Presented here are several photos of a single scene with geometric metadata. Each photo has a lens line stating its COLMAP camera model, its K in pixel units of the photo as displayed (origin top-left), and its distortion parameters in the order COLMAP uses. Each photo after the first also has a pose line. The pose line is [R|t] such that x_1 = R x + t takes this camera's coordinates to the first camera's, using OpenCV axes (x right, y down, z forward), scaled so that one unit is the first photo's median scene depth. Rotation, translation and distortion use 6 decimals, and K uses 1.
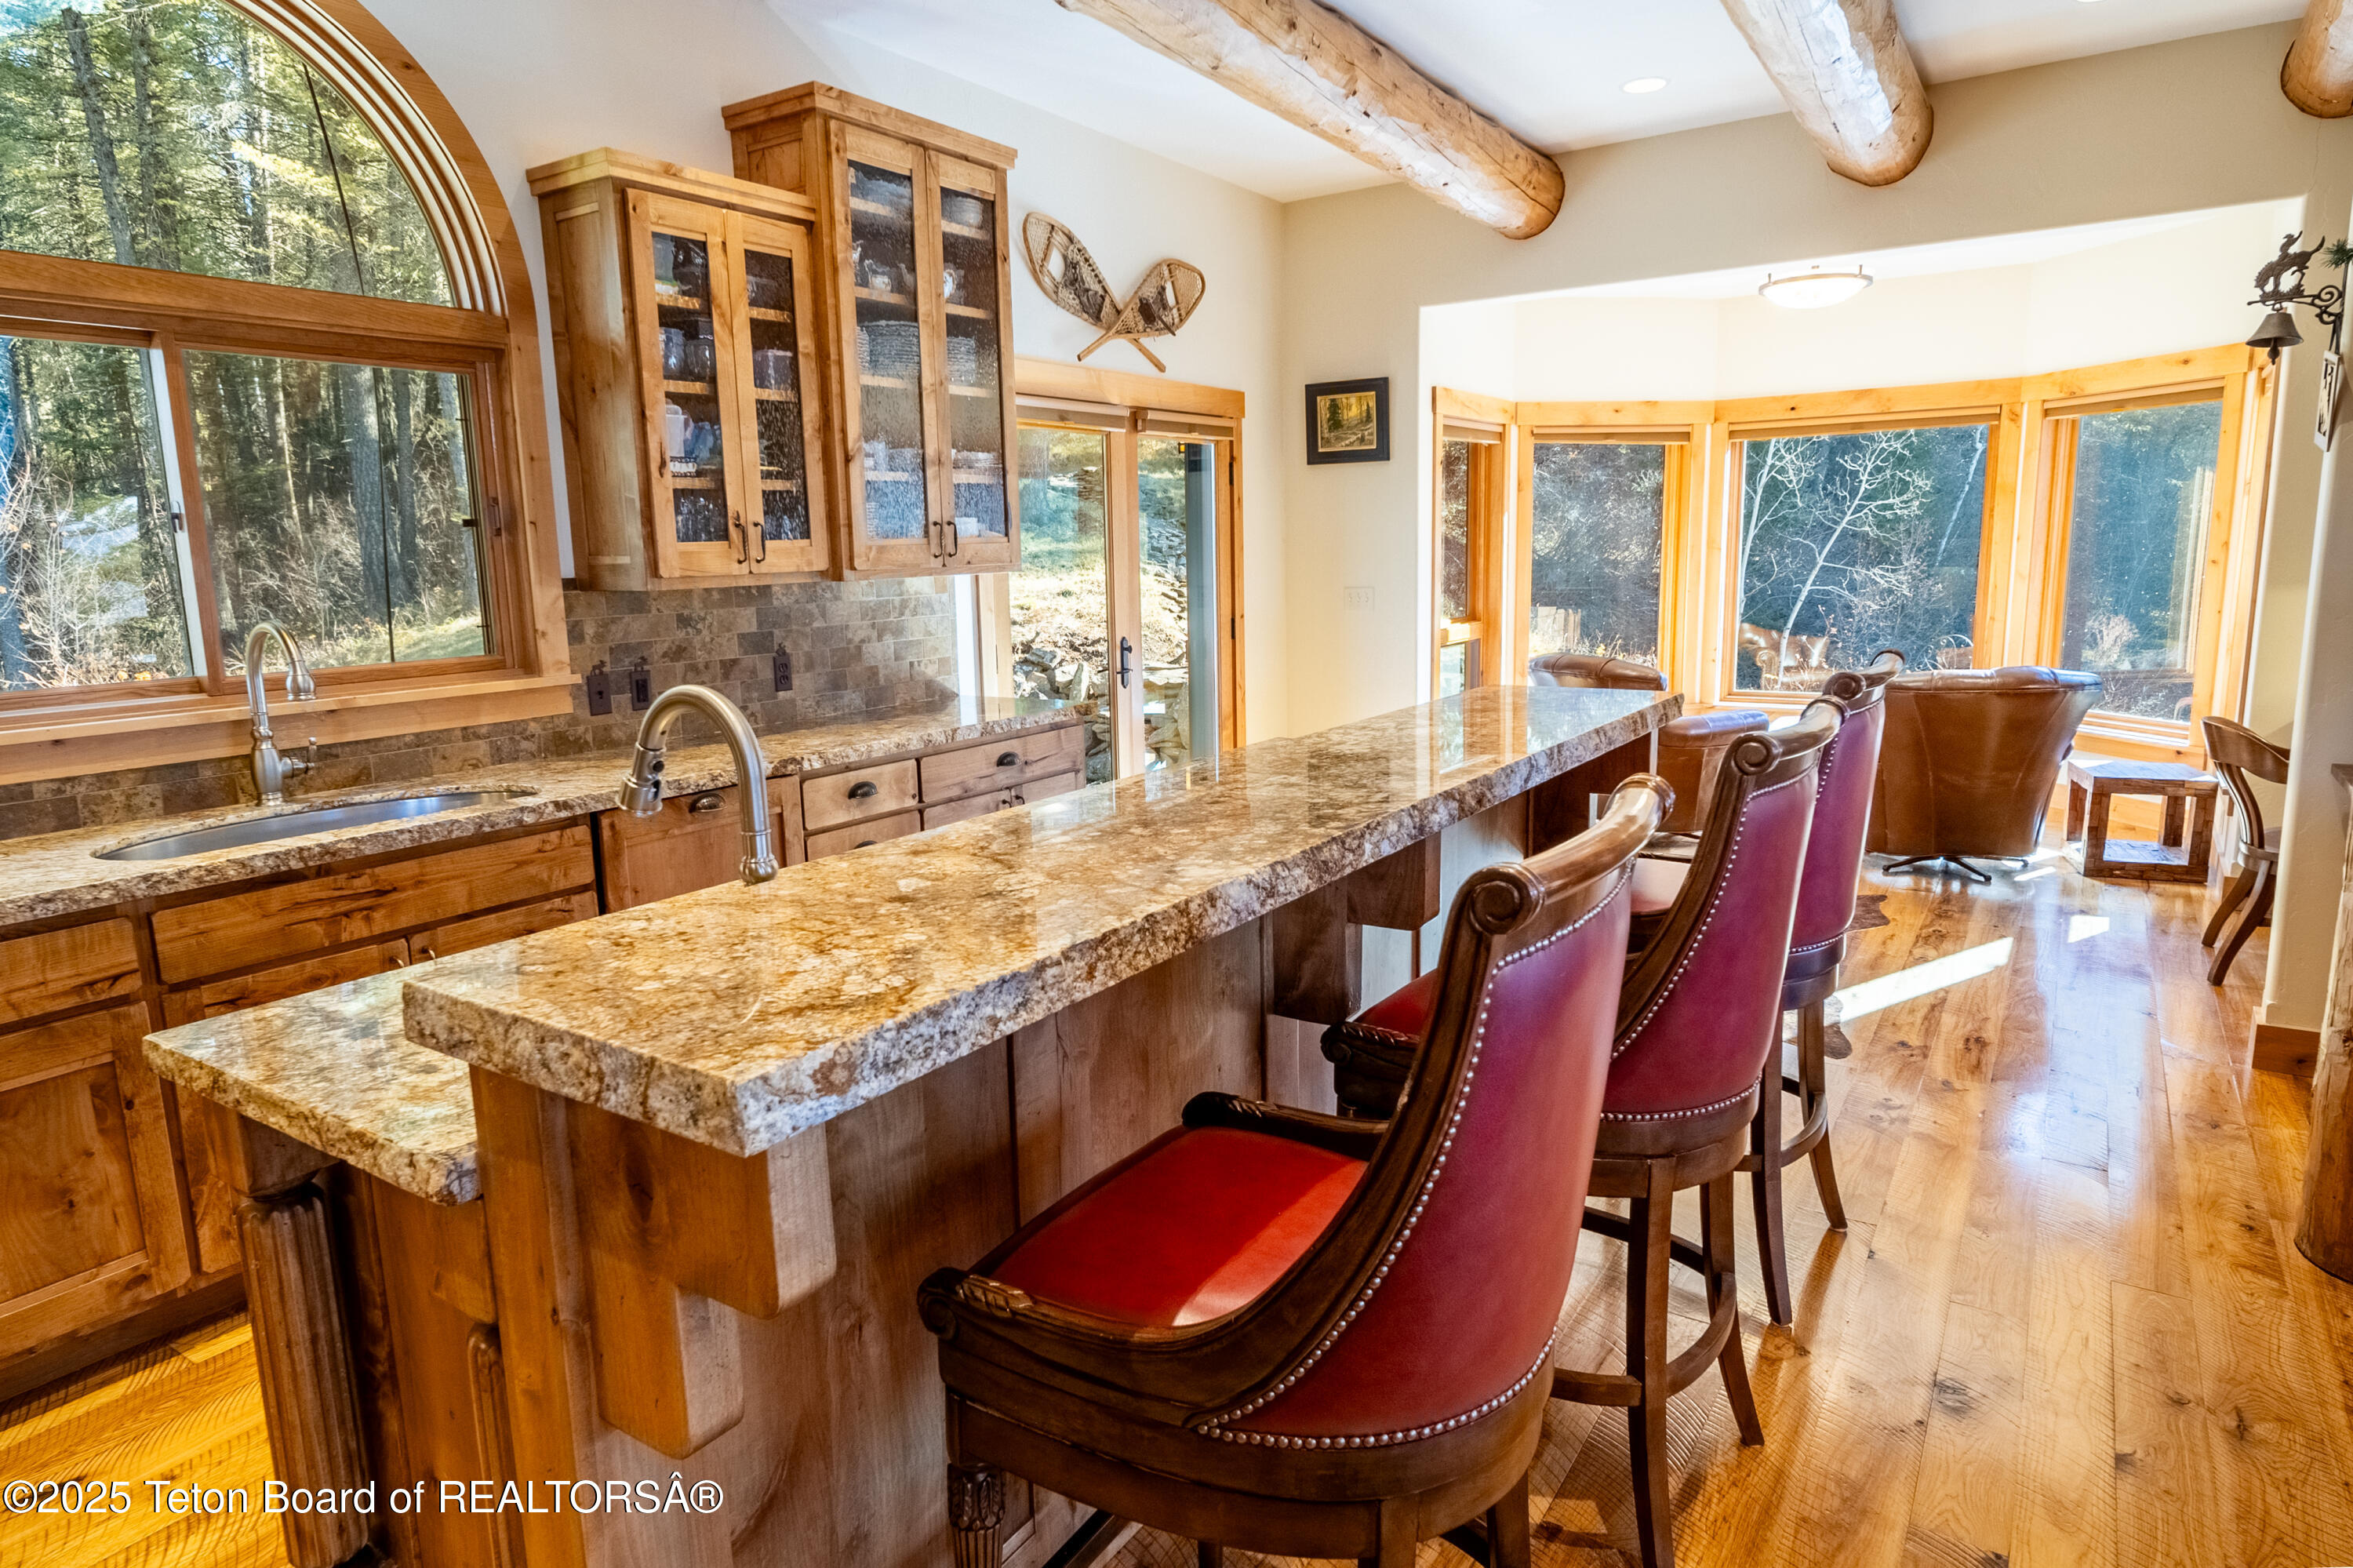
lens RADIAL K [[1314.6, 0, 1178.2], [0, 1314.6, 767.9], [0, 0, 1]] dist [0.002318, -0.000290]
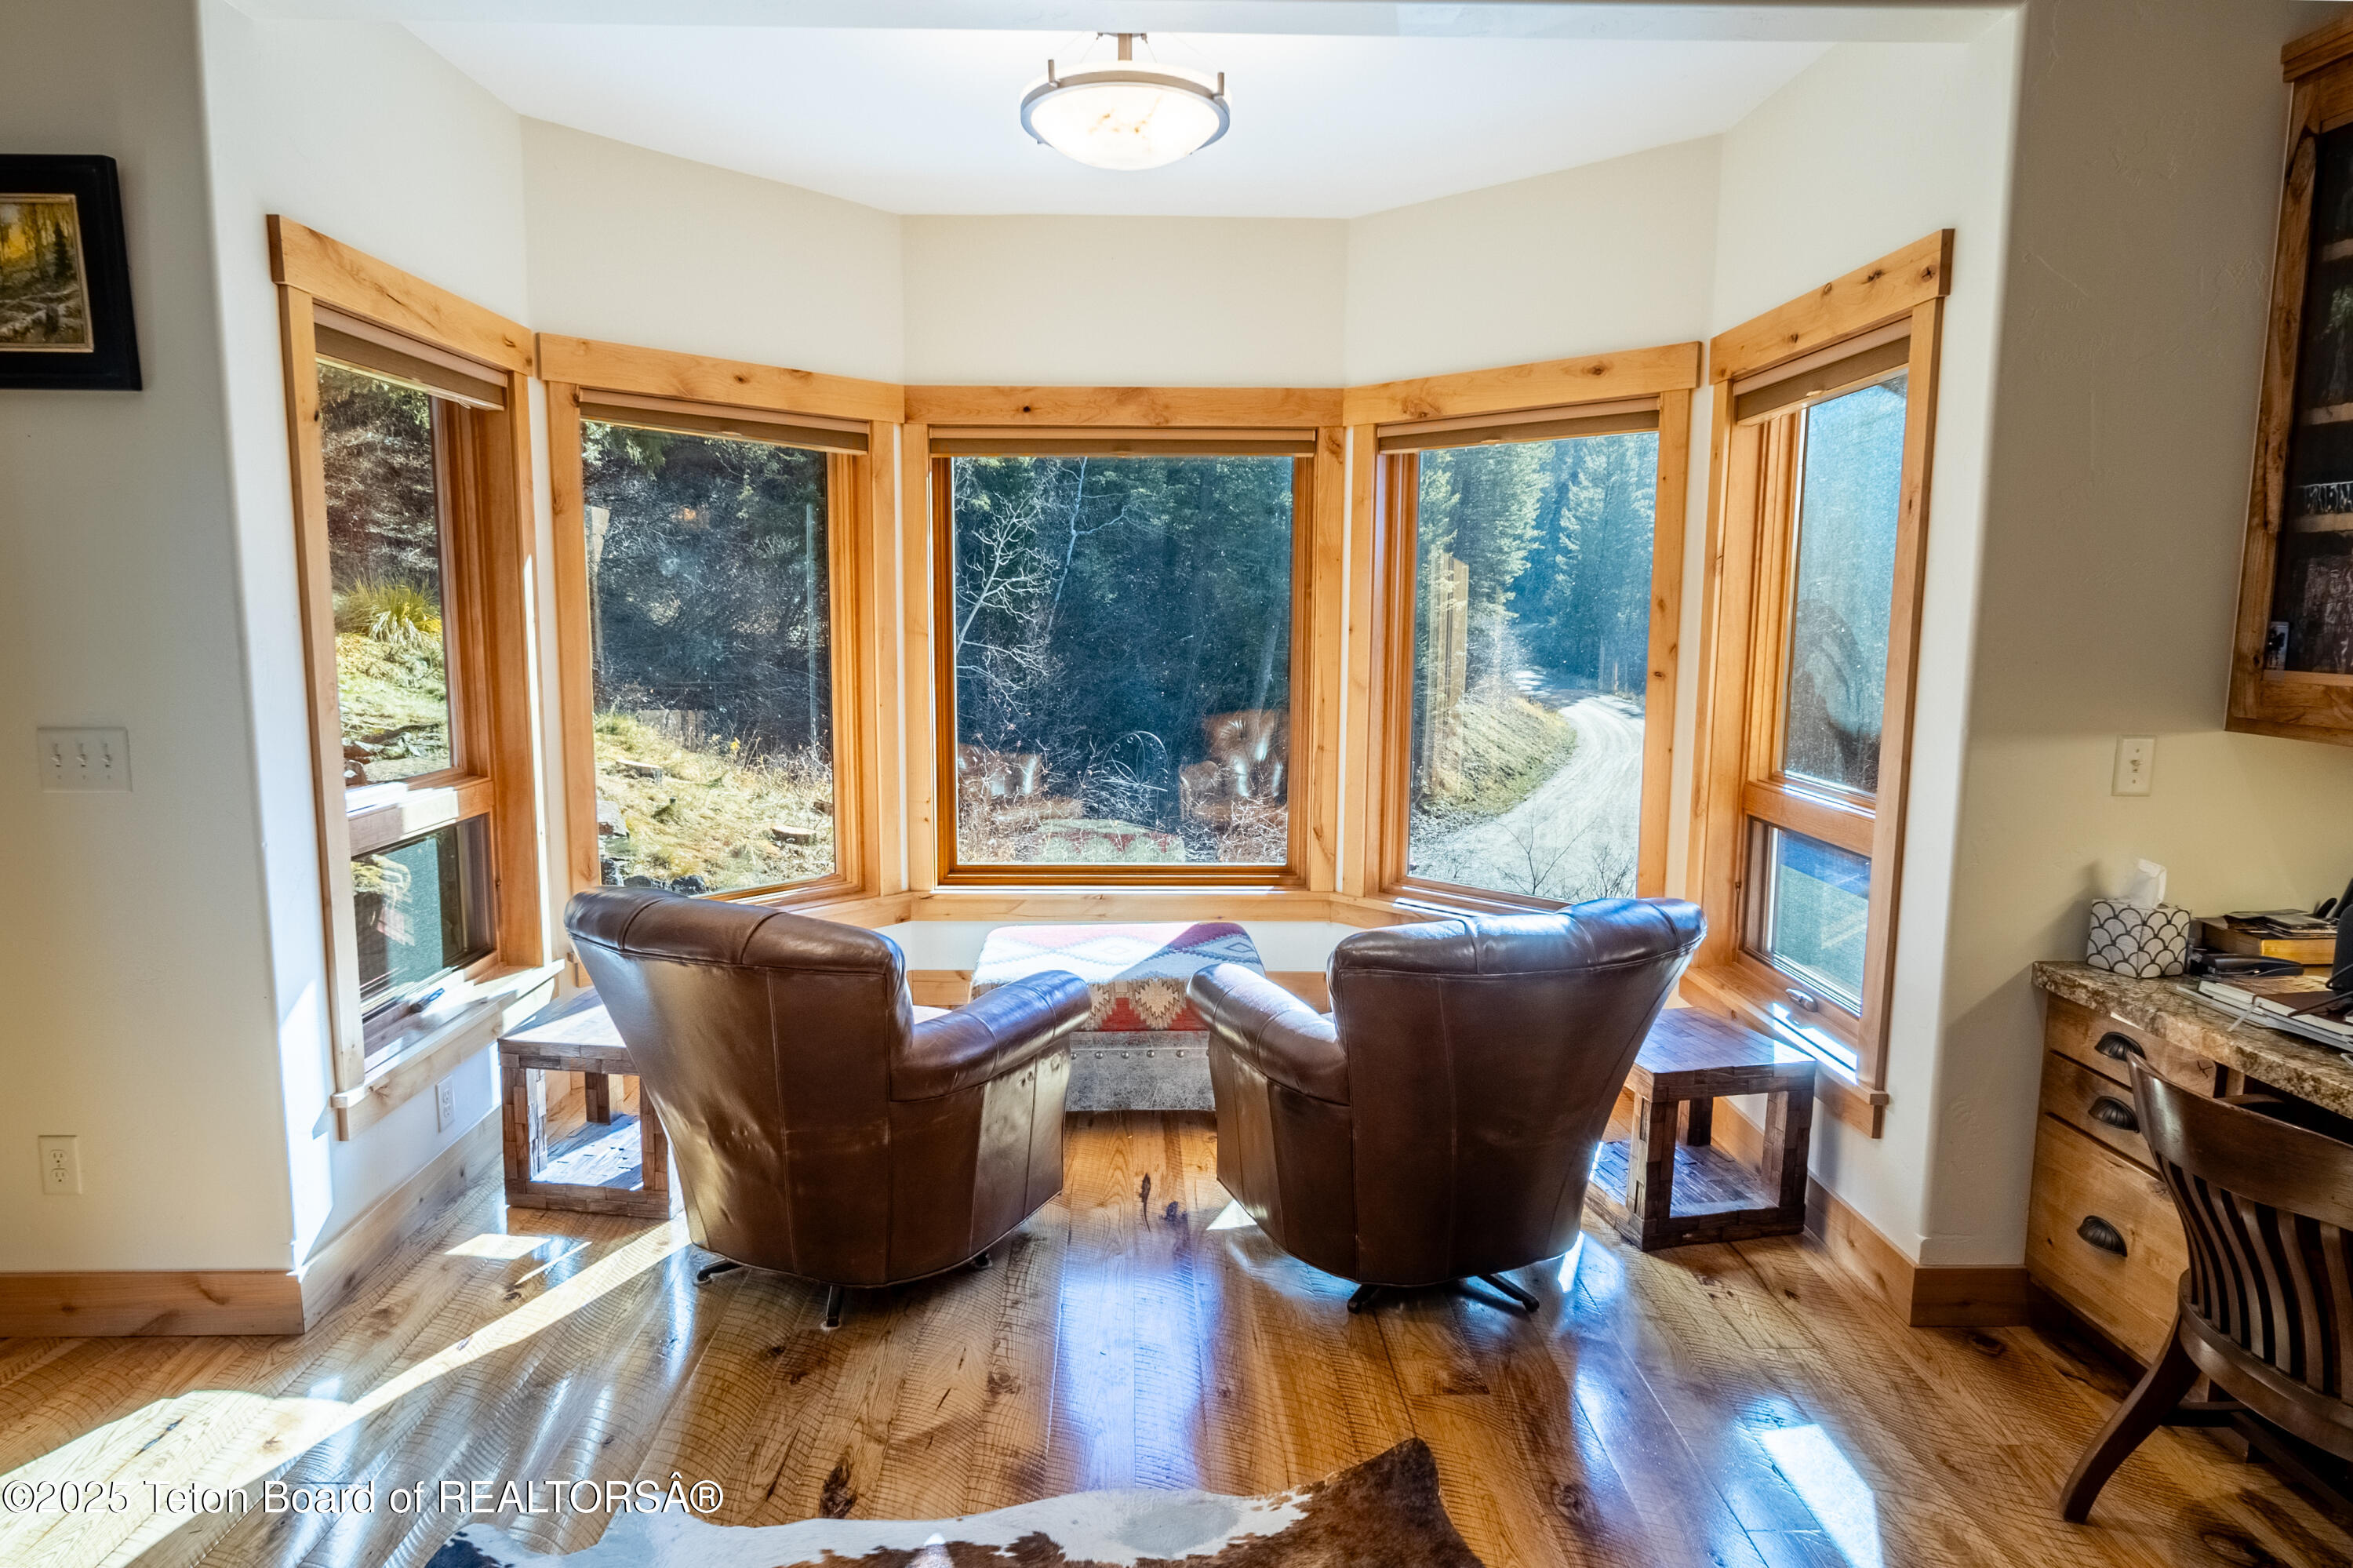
lens RADIAL K [[1416.8, 0, 1170.1], [0, 1416.8, 785.1], [0, 0, 1]] dist [-0.001277, -0.000301]
pose [[0.821025, -0.043222, 0.569254, 0.145020], [0.070609, 0.997162, -0.026126, -0.080090], [-0.566509, 0.061645, 0.821746, 0.447998]]
